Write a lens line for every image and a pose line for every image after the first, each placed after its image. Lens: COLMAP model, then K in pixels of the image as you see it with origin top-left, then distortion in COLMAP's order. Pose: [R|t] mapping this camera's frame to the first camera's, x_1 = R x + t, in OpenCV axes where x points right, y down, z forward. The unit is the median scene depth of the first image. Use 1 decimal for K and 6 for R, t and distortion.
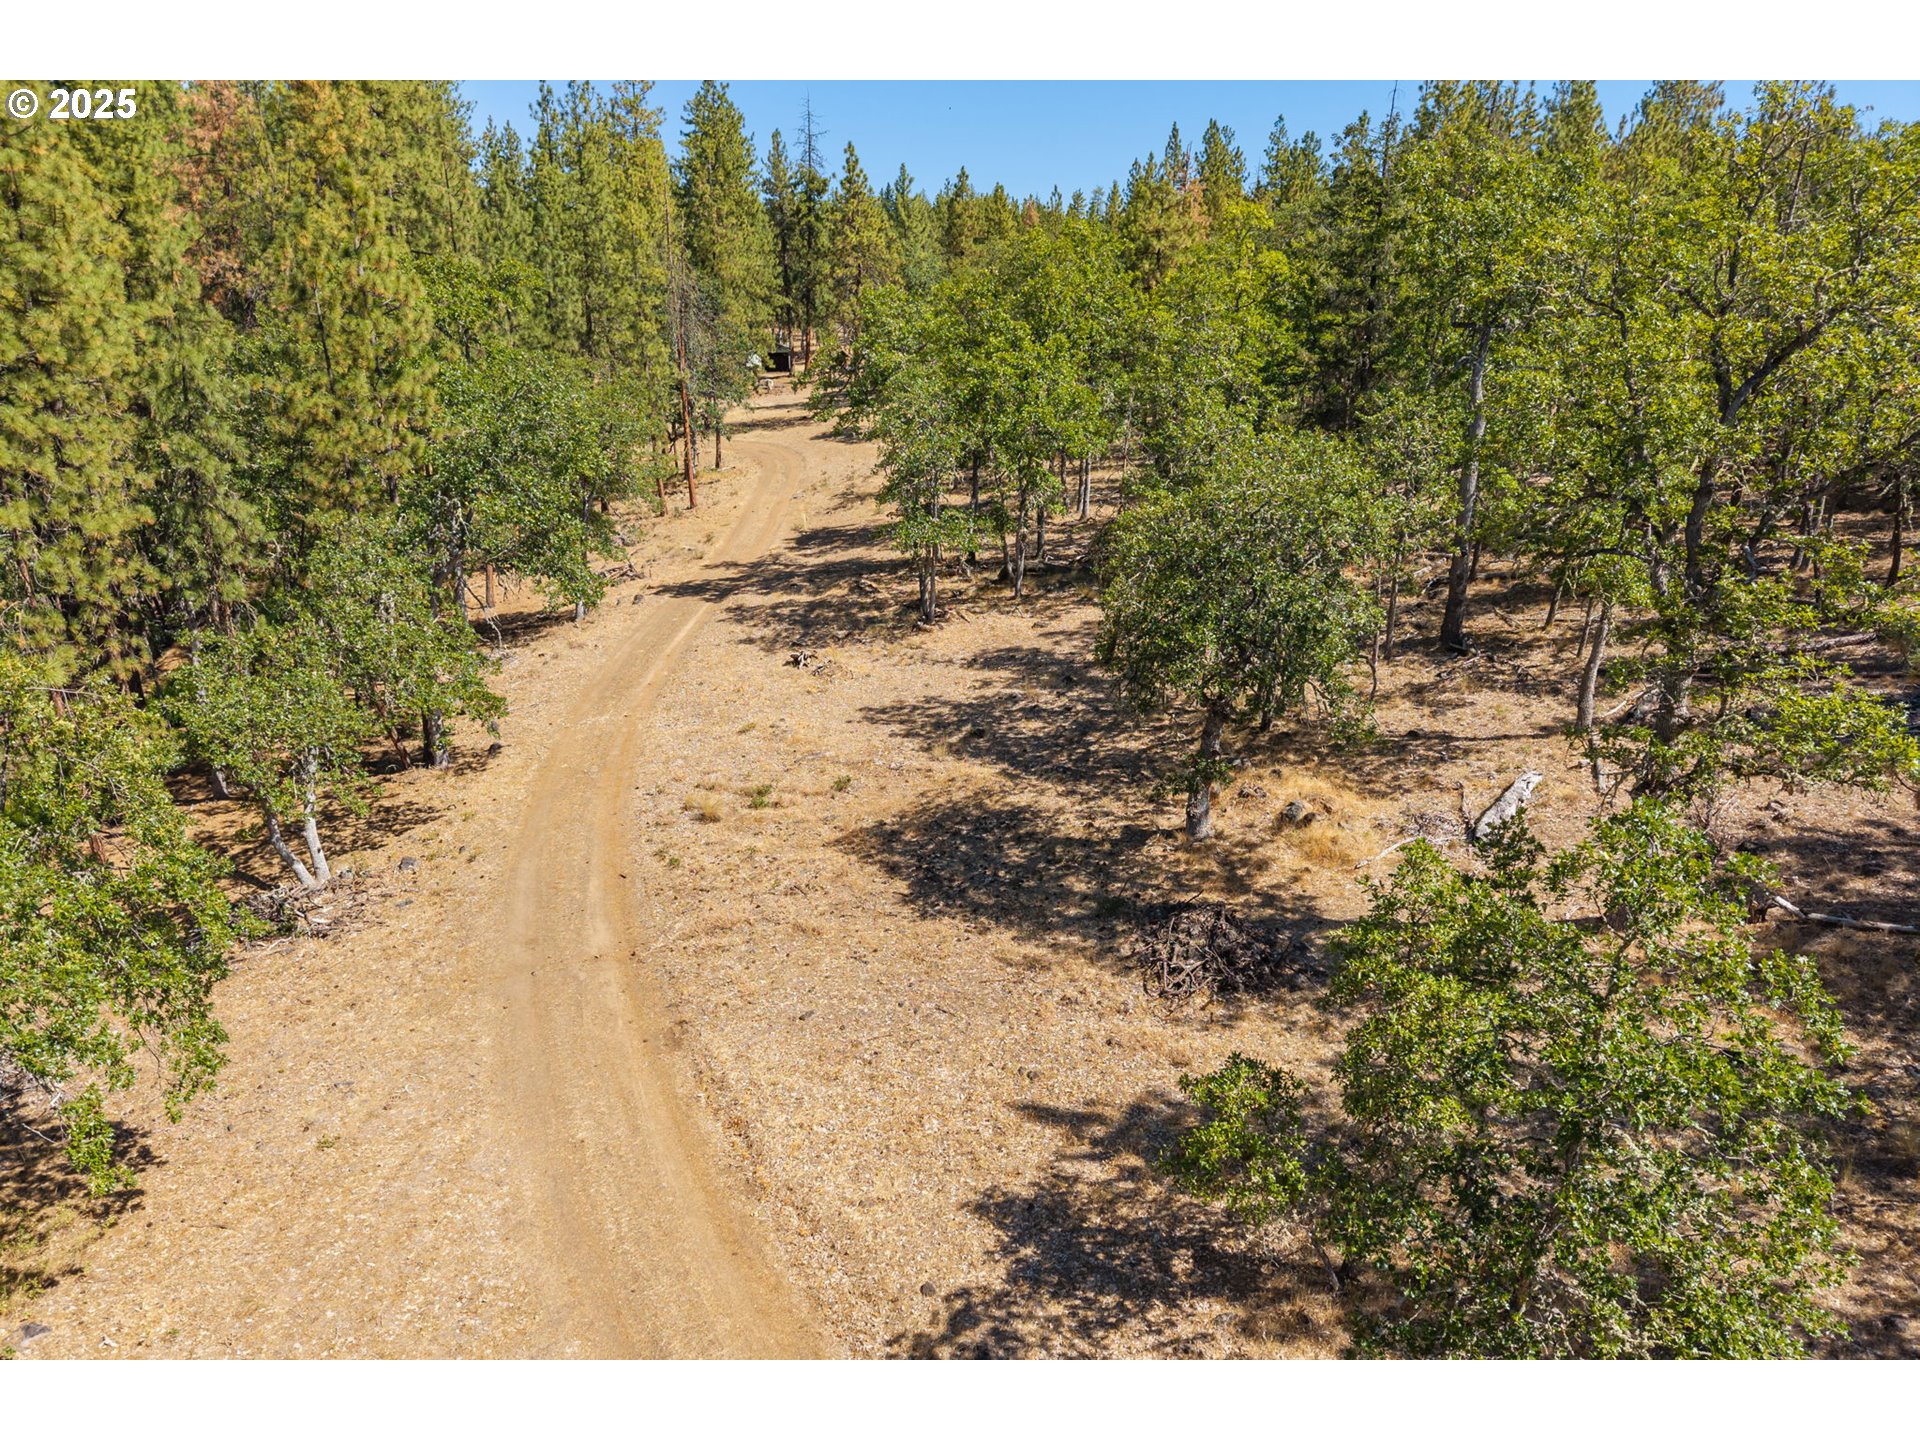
lens RADIAL K [[1392.9, 0, 939.8], [0, 1392.9, 776.5], [0, 0, 1]] dist [0.071799, -0.028040]
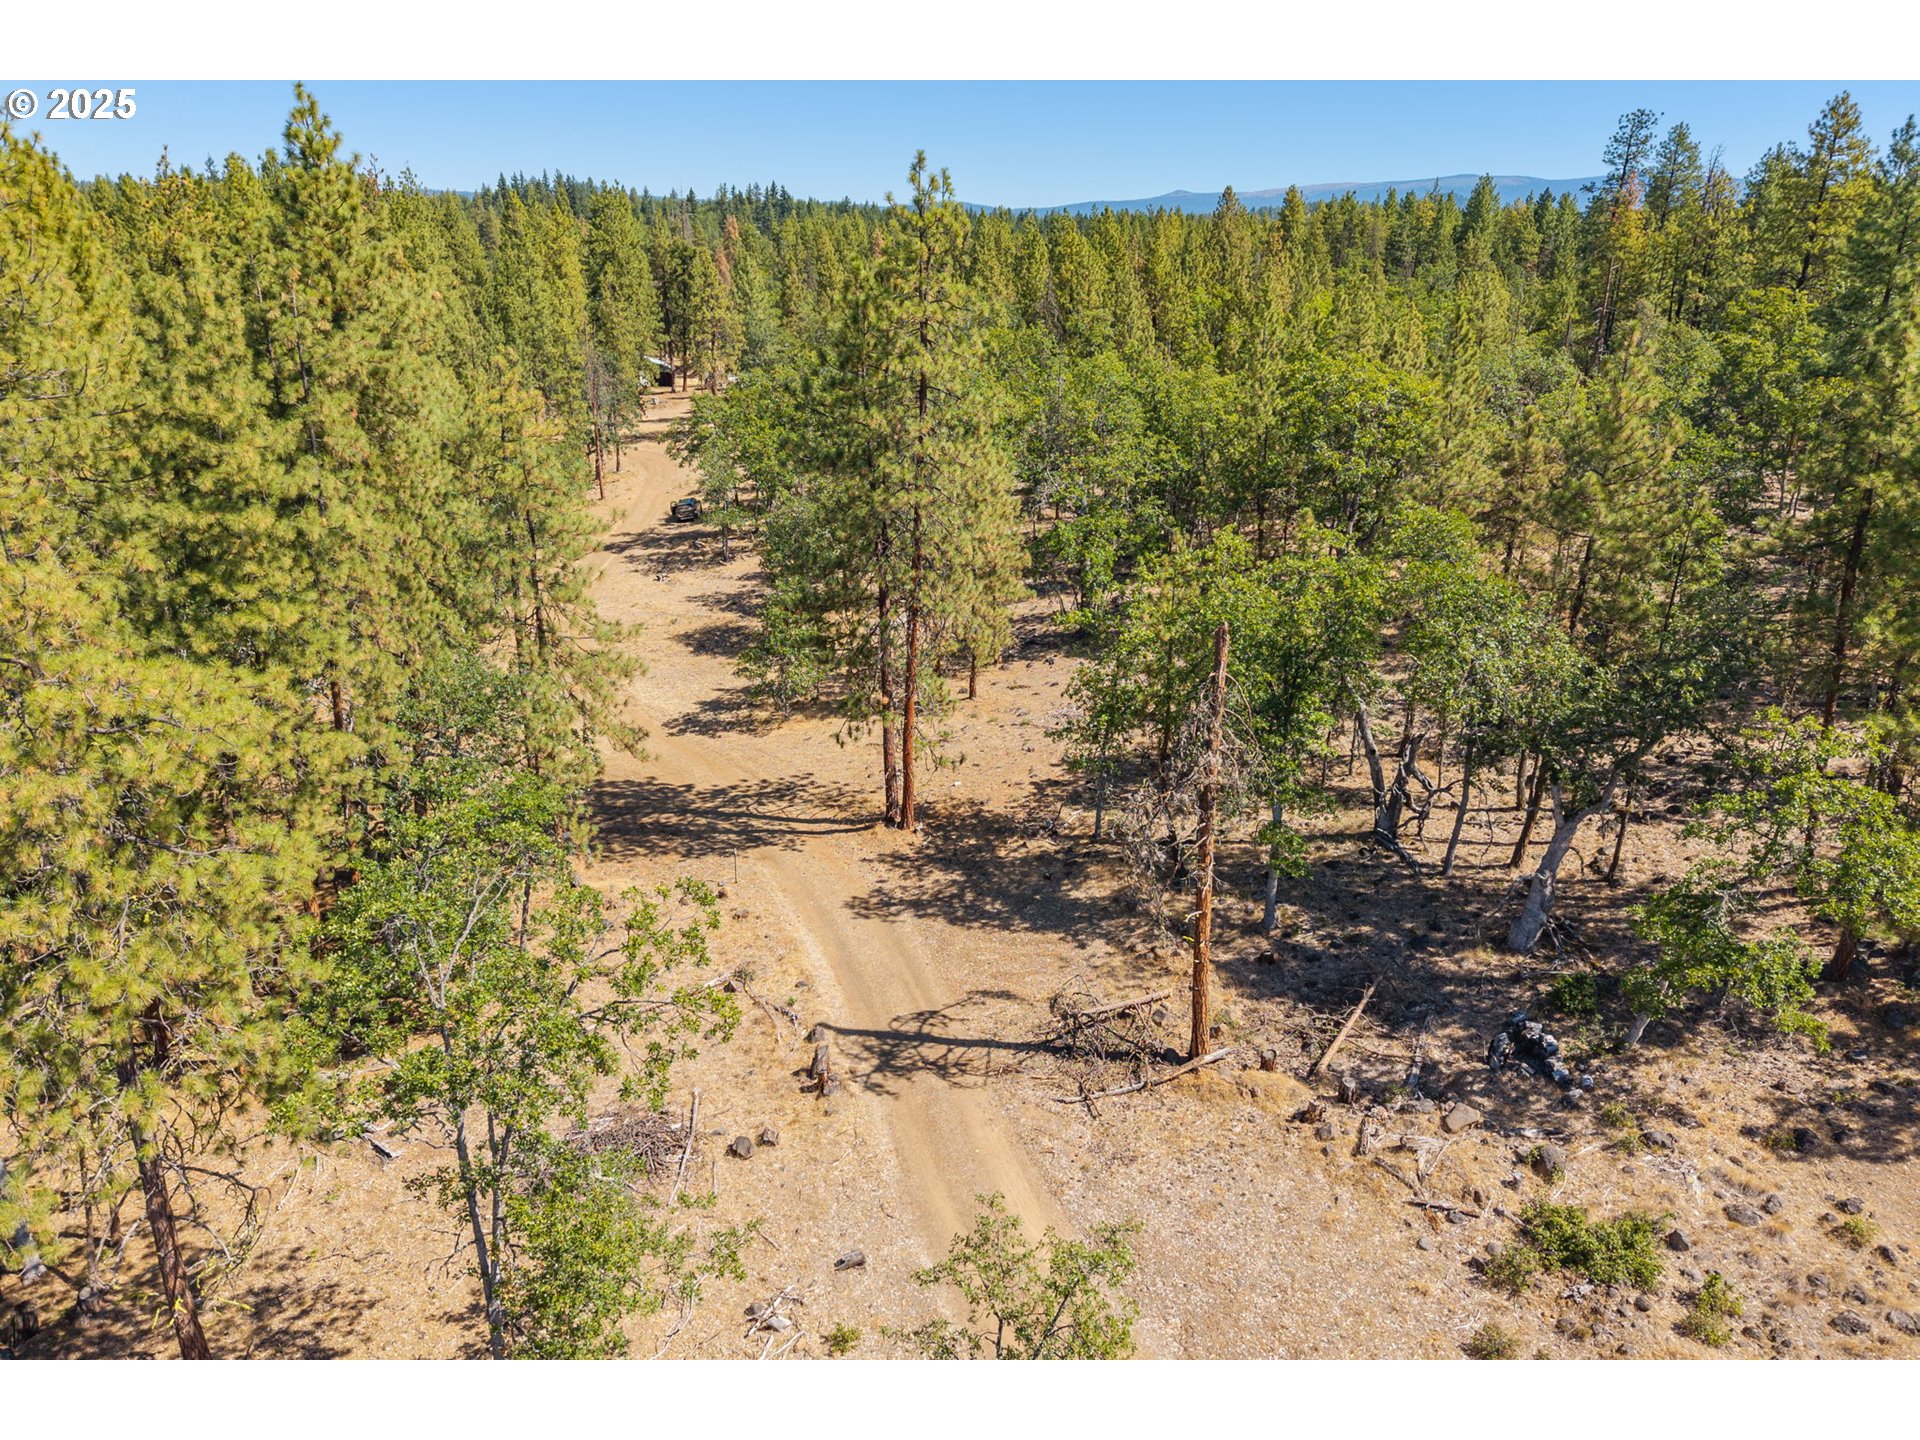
lens RADIAL K [[1392.9, 0, 978.0], [0, 1392.9, 727.9], [0, 0, 1]] dist [0.071799, -0.028040]
pose [[0.995513, -0.016422, 0.093184, 0.142150], [0.017722, 0.999756, -0.013149, 0.143786], [-0.092945, 0.014742, 0.995562, -0.921956]]
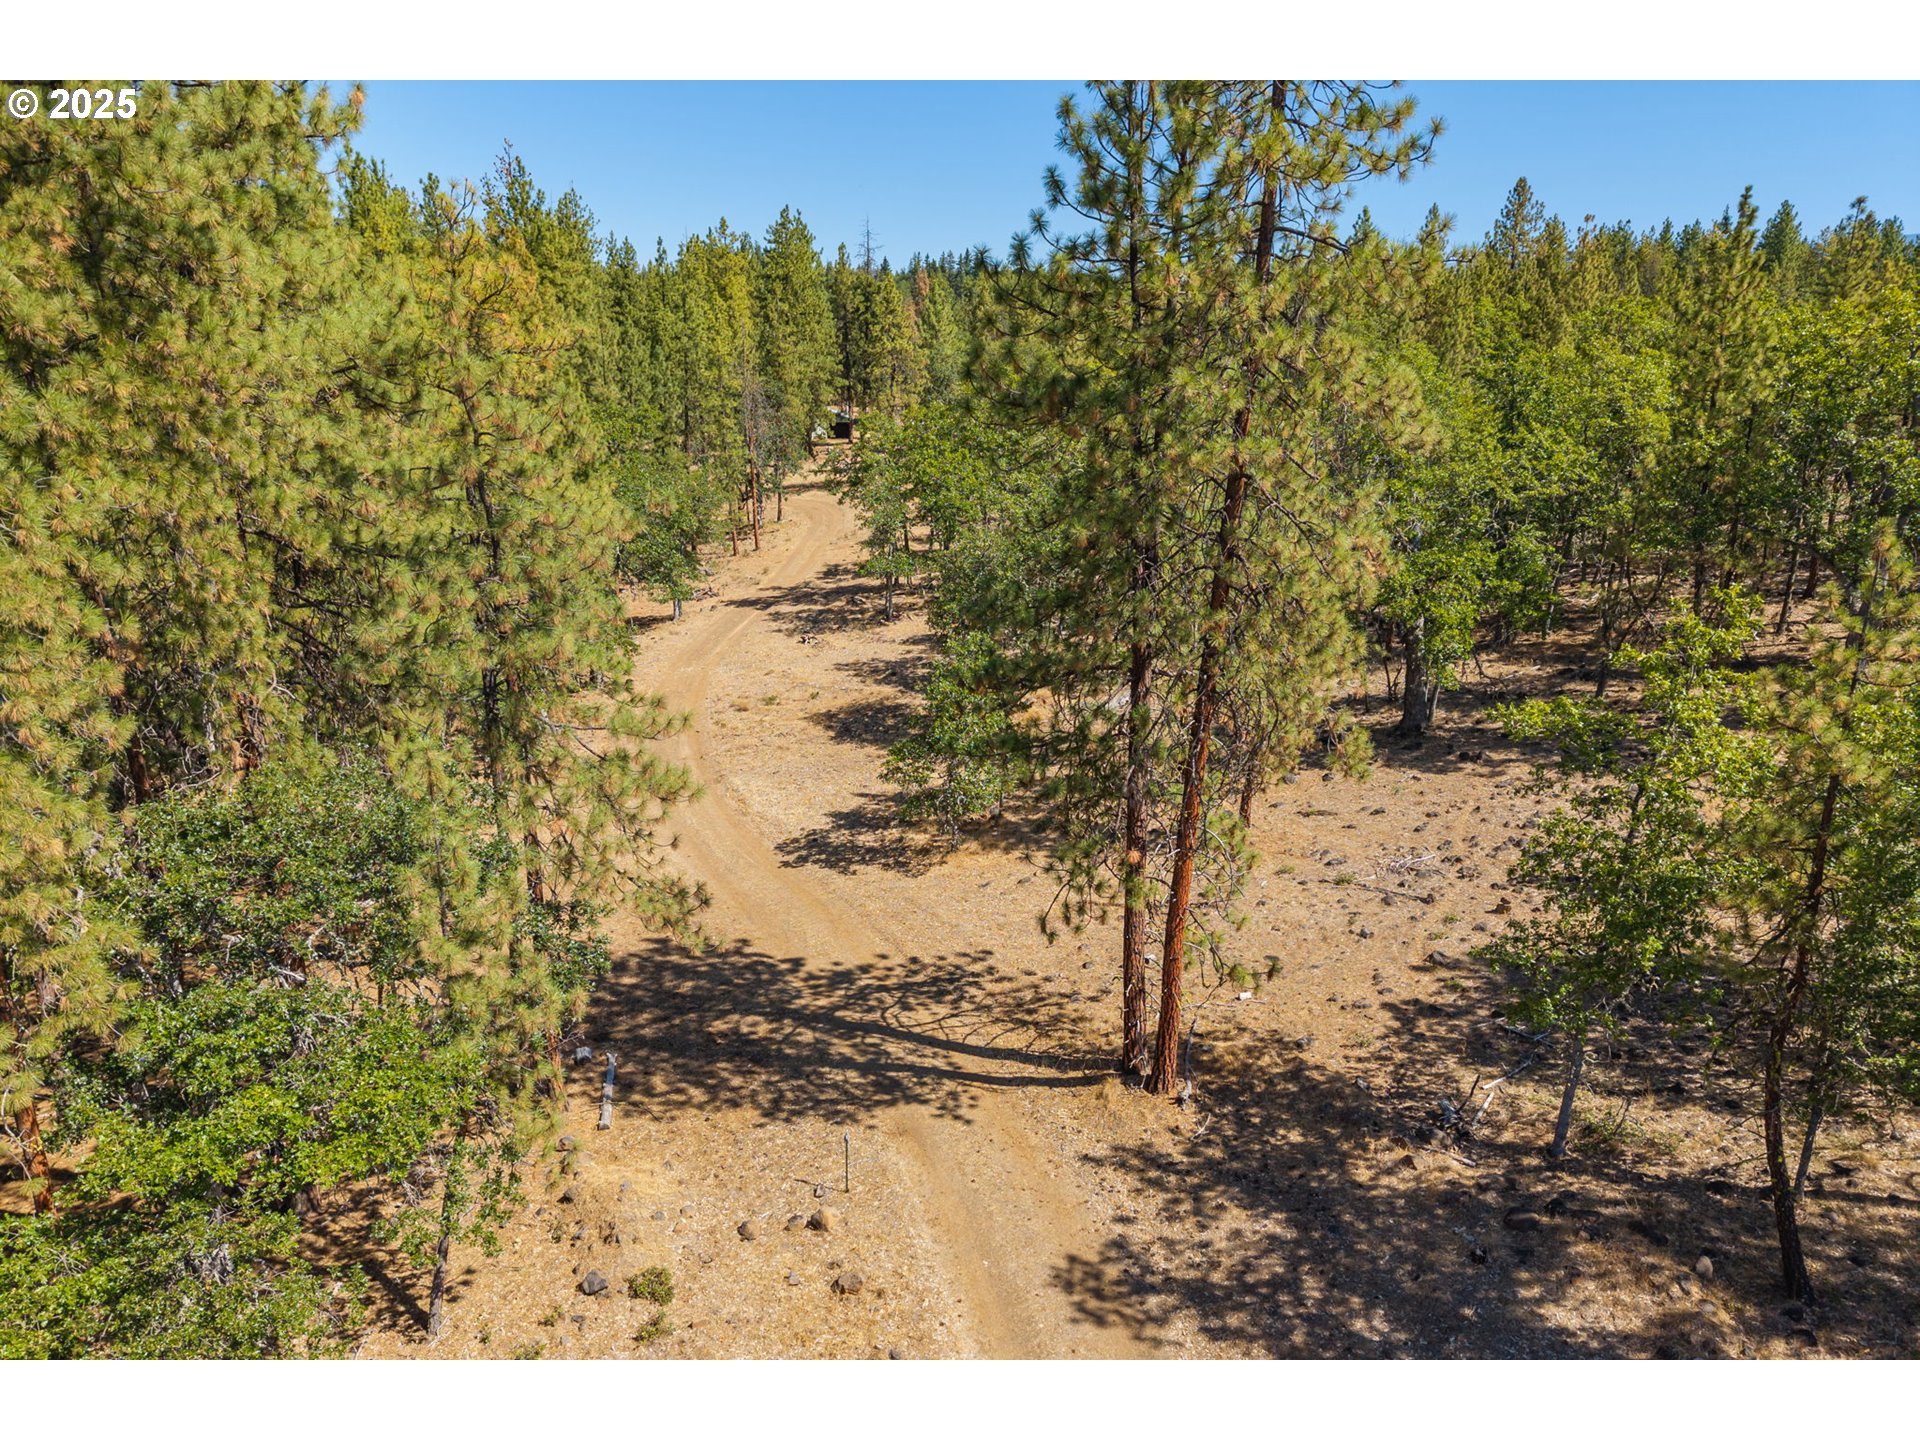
lens RADIAL K [[1392.9, 0, 932.9], [0, 1392.9, 792.0], [0, 0, 1]] dist [0.071799, -0.028040]
pose [[0.997898, 0.022308, -0.060844, 0.126293], [-0.023588, 0.999513, -0.020405, 0.103704], [0.060359, 0.021797, 0.997939, -0.528133]]
